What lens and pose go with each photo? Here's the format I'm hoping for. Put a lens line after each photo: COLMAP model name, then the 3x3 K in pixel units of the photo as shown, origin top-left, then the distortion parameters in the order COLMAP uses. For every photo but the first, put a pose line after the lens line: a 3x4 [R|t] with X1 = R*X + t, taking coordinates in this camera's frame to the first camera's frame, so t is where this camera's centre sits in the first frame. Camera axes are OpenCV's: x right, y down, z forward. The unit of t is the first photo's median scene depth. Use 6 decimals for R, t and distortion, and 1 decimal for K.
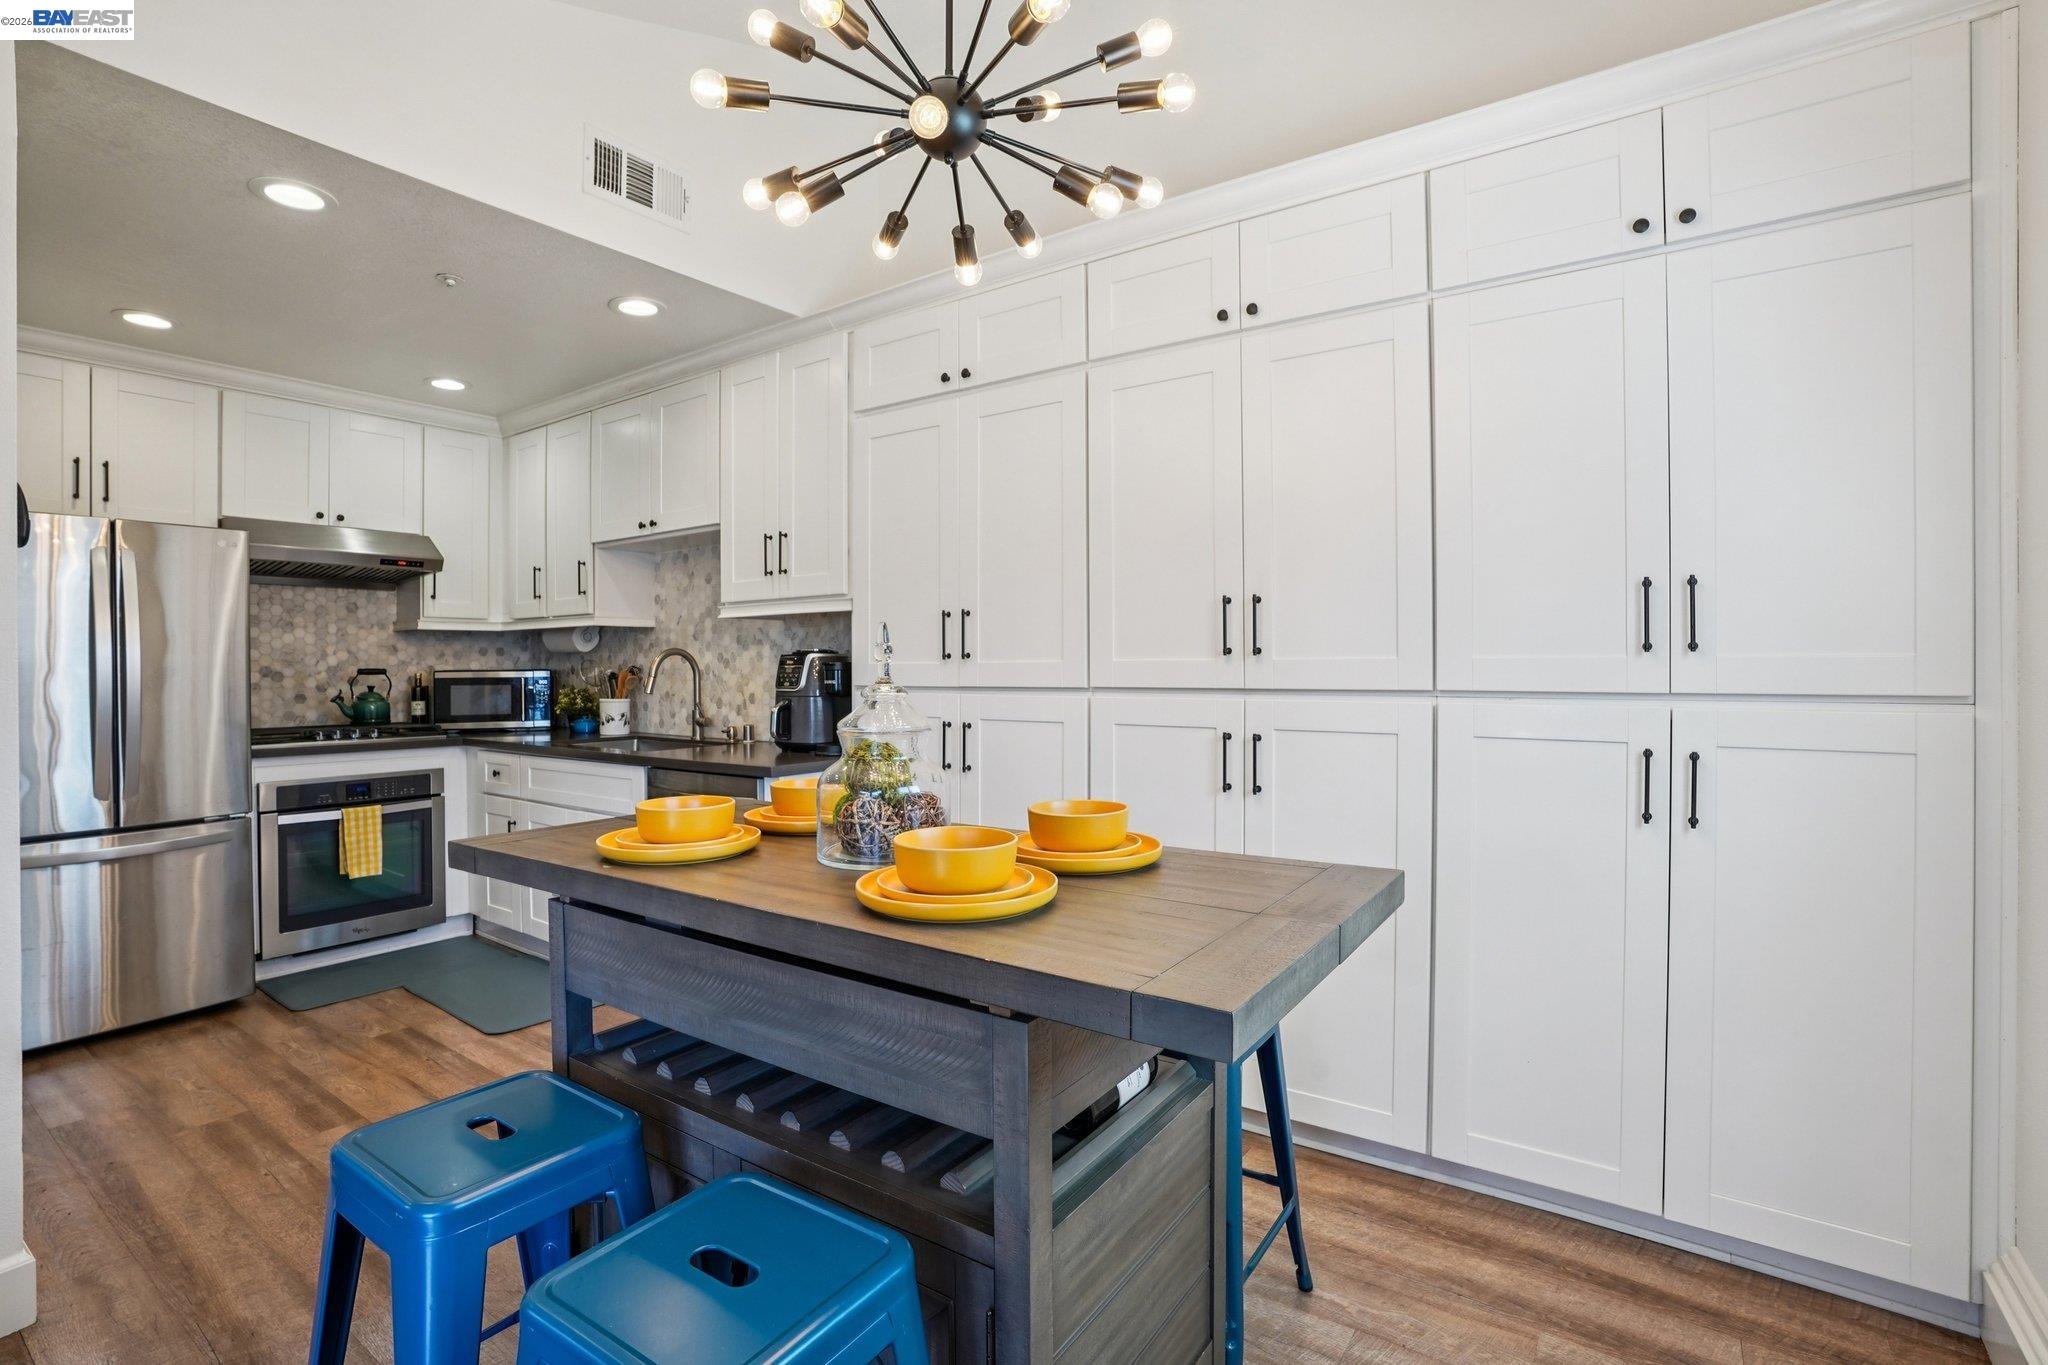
lens RADIAL K [[957.8, 0, 1028.3], [0, 957.8, 663.4], [0, 0, 1]] dist [-0.073694, 0.028174]
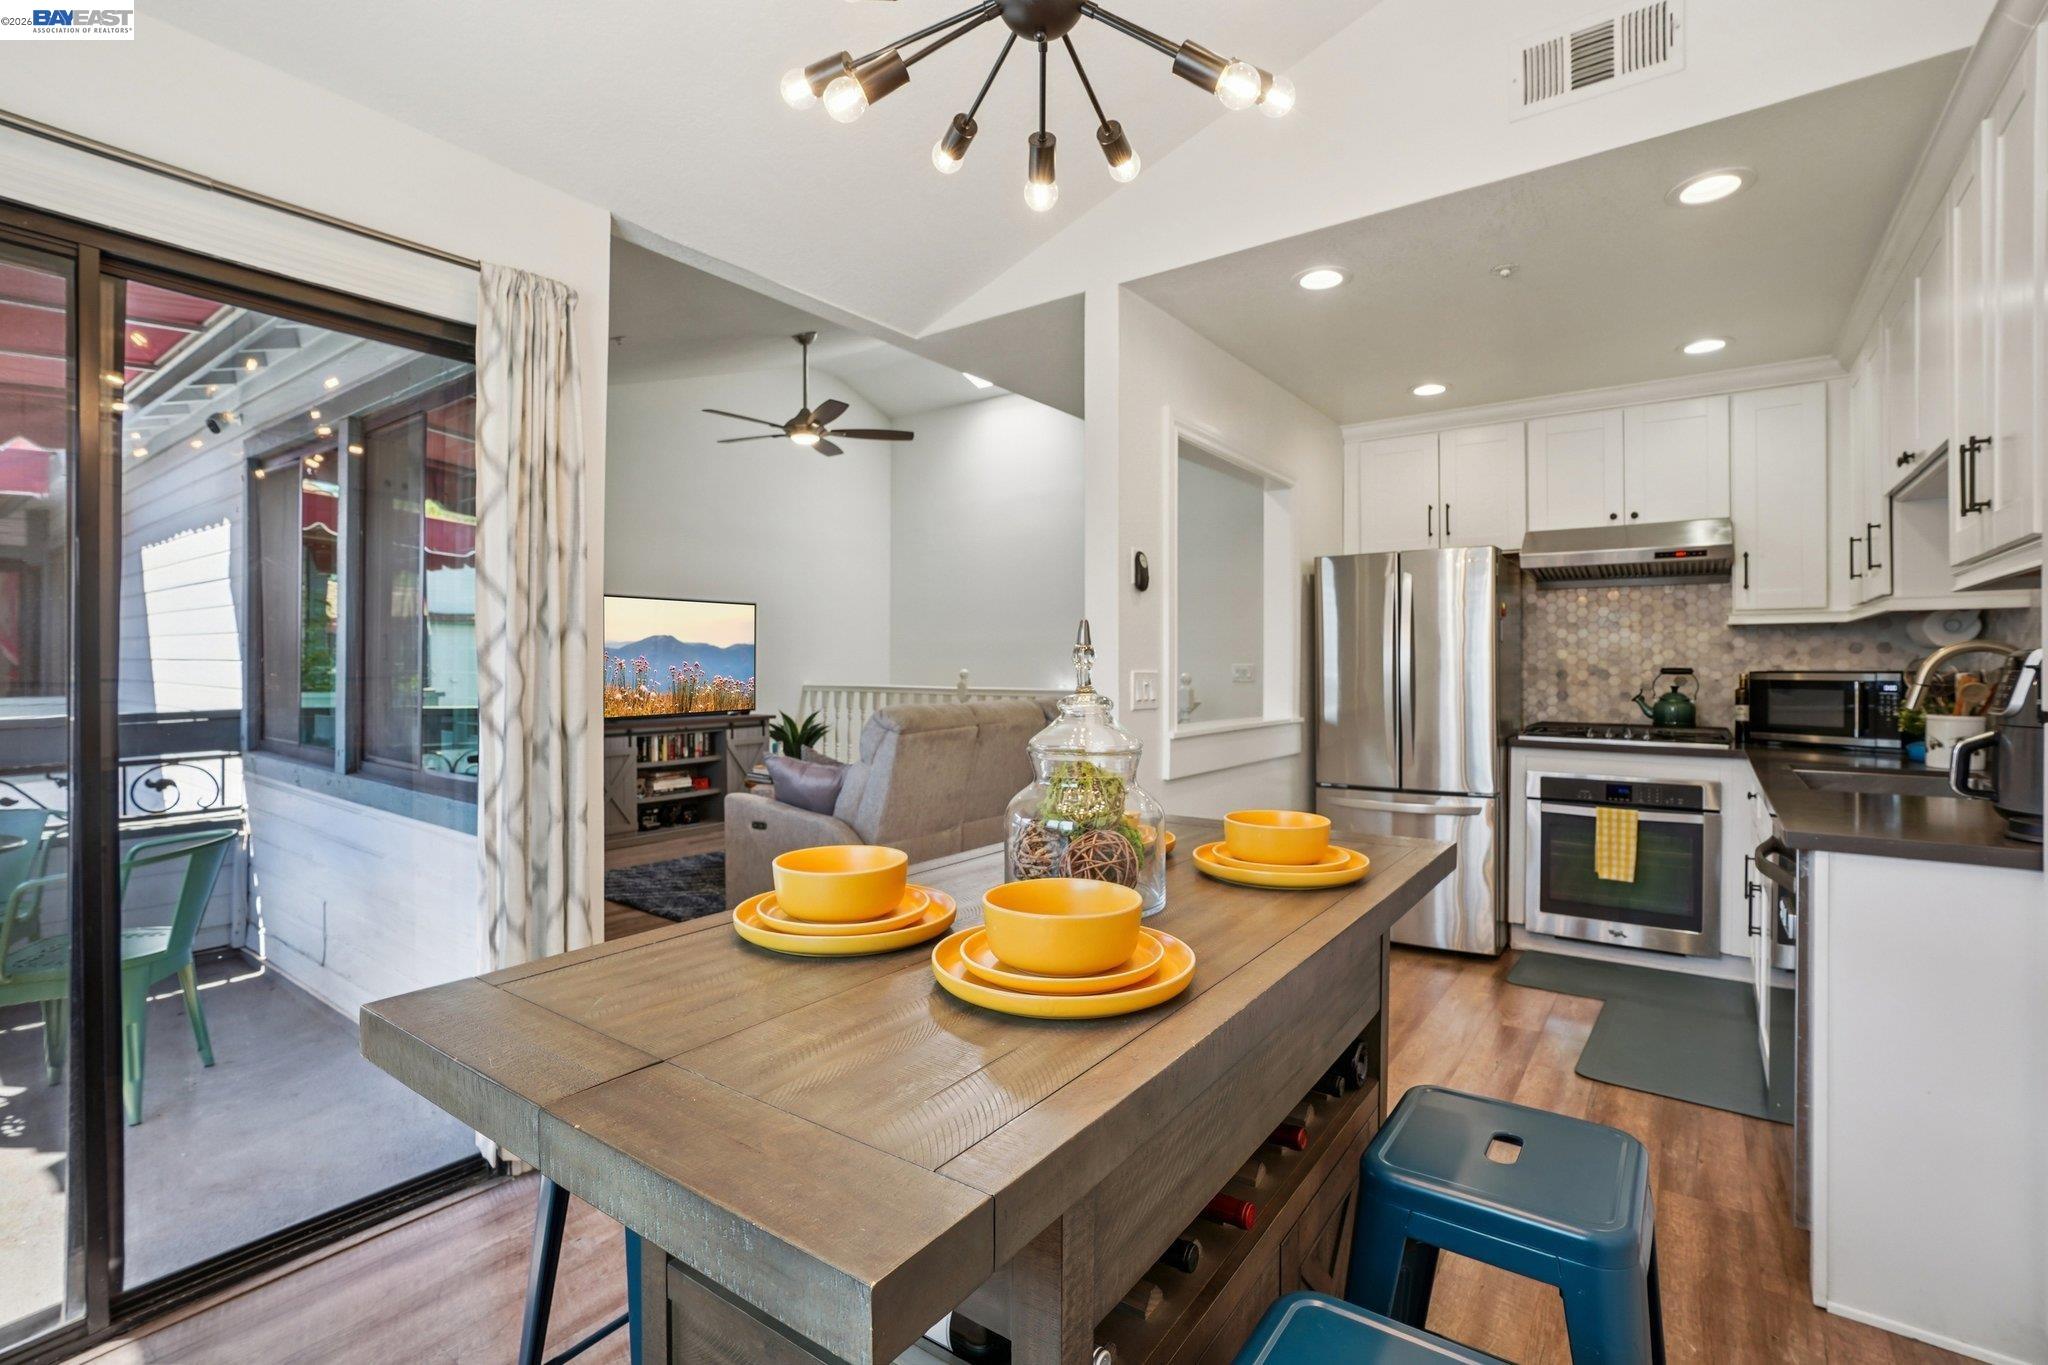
lens RADIAL K [[927.0, 0, 1004.7], [0, 927.0, 648.3], [0, 0, 1]] dist [-0.070884, 0.028099]
pose [[-0.039709, -0.010765, -0.999153, 0.239423], [-0.002333, 0.999940, -0.010681, -0.003032], [0.999209, 0.001907, -0.039732, 0.355650]]
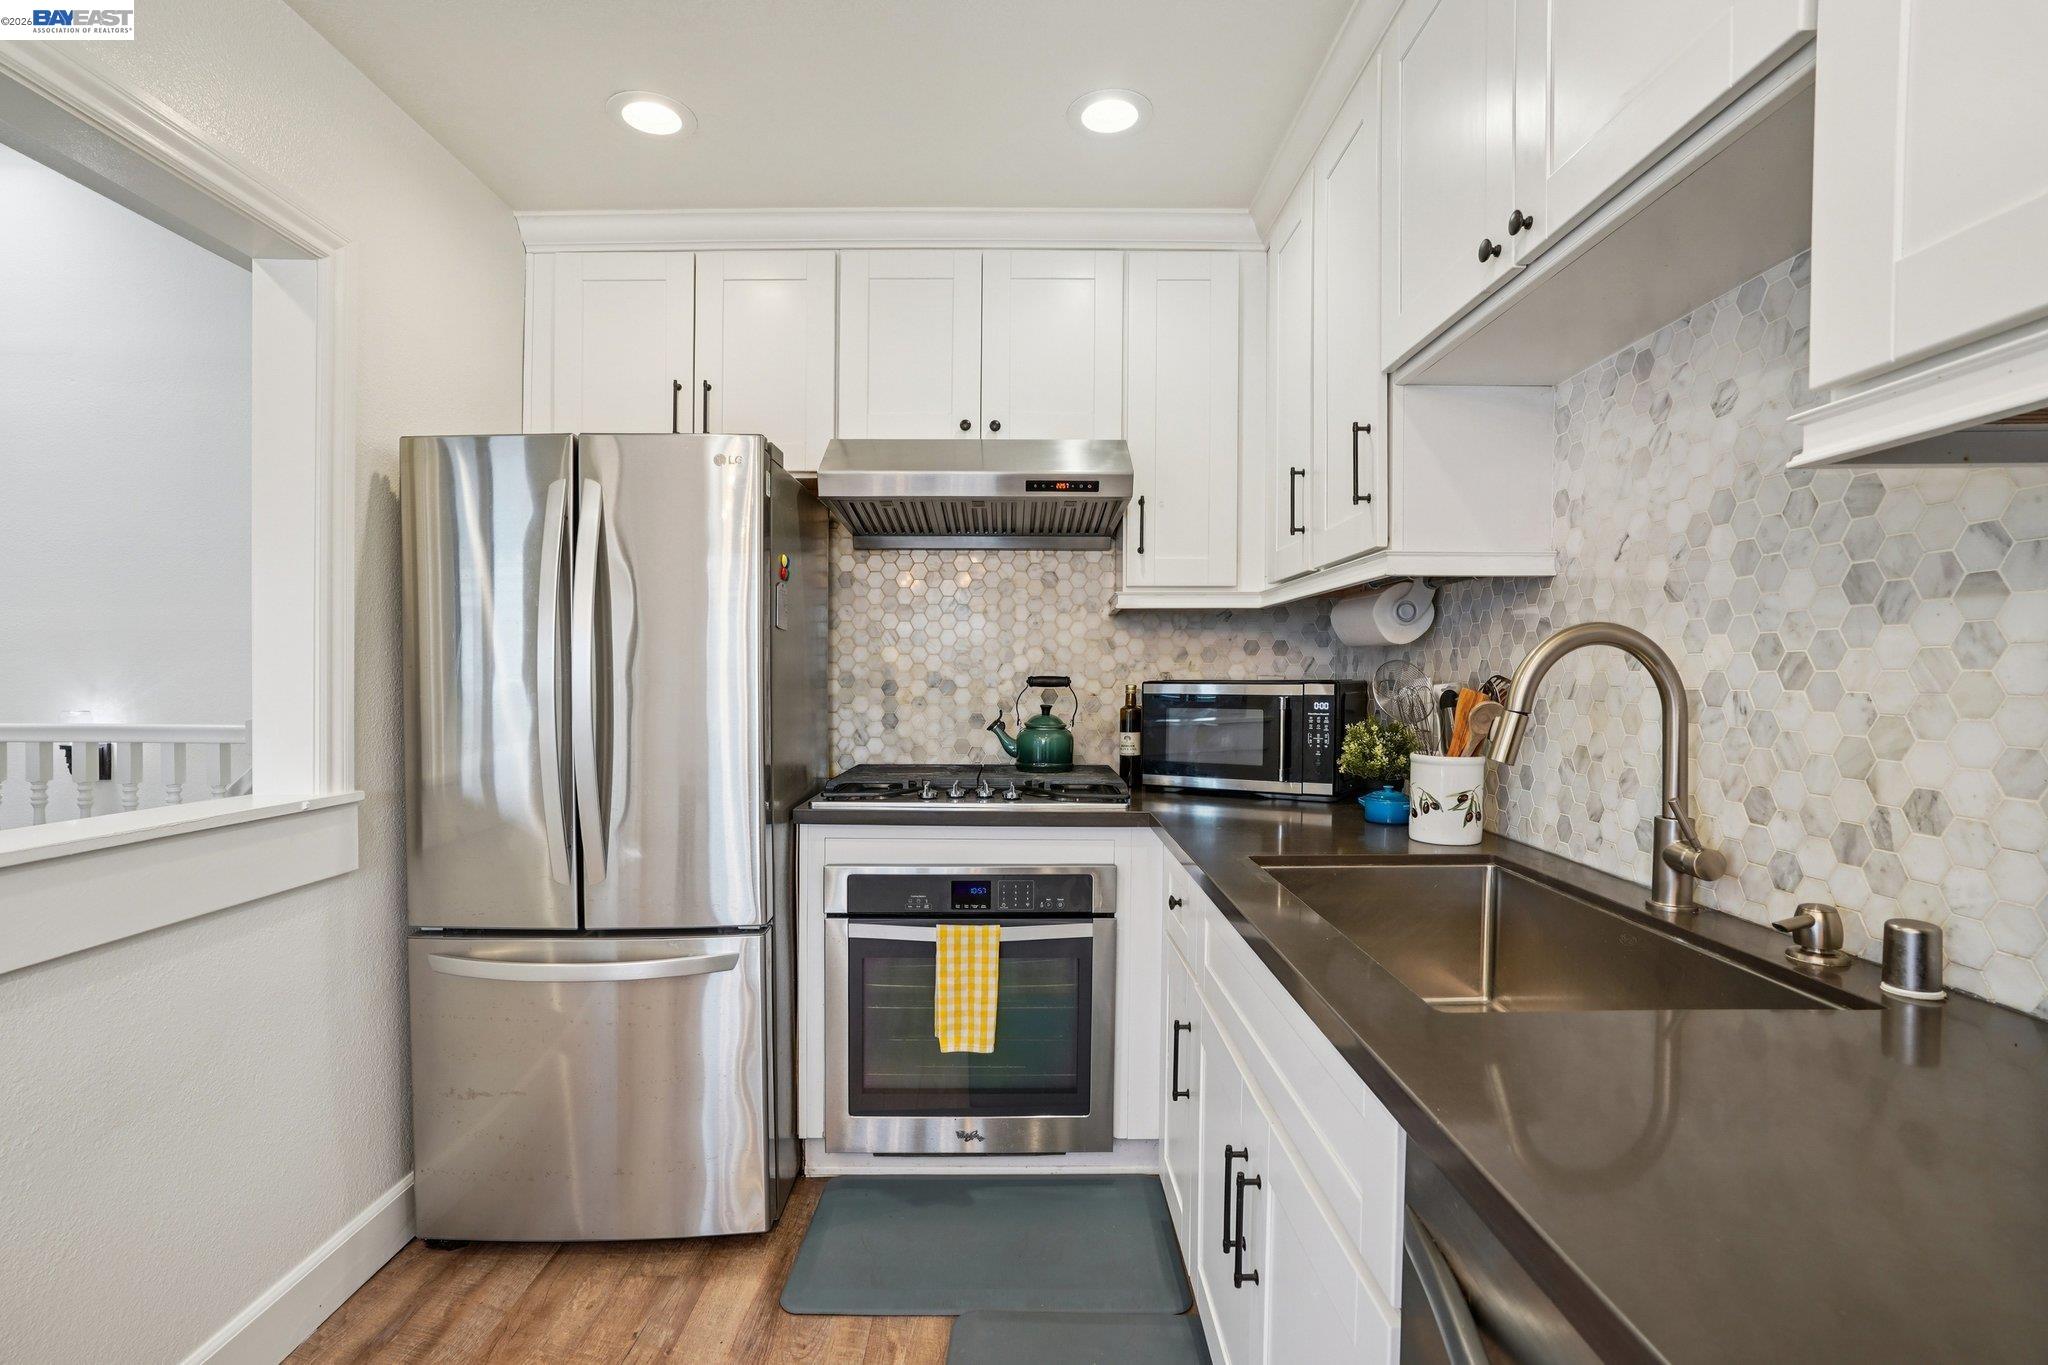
lens RADIAL K [[950.4, 0, 1014.0], [0, 950.4, 698.5], [0, 0, 1]] dist [-0.056609, 0.027122]
pose [[0.576344, 0.028773, -0.816700, -0.221242], [-0.004686, 0.999480, 0.031905, 0.000471], [0.817193, -0.014562, 0.576180, 0.636089]]
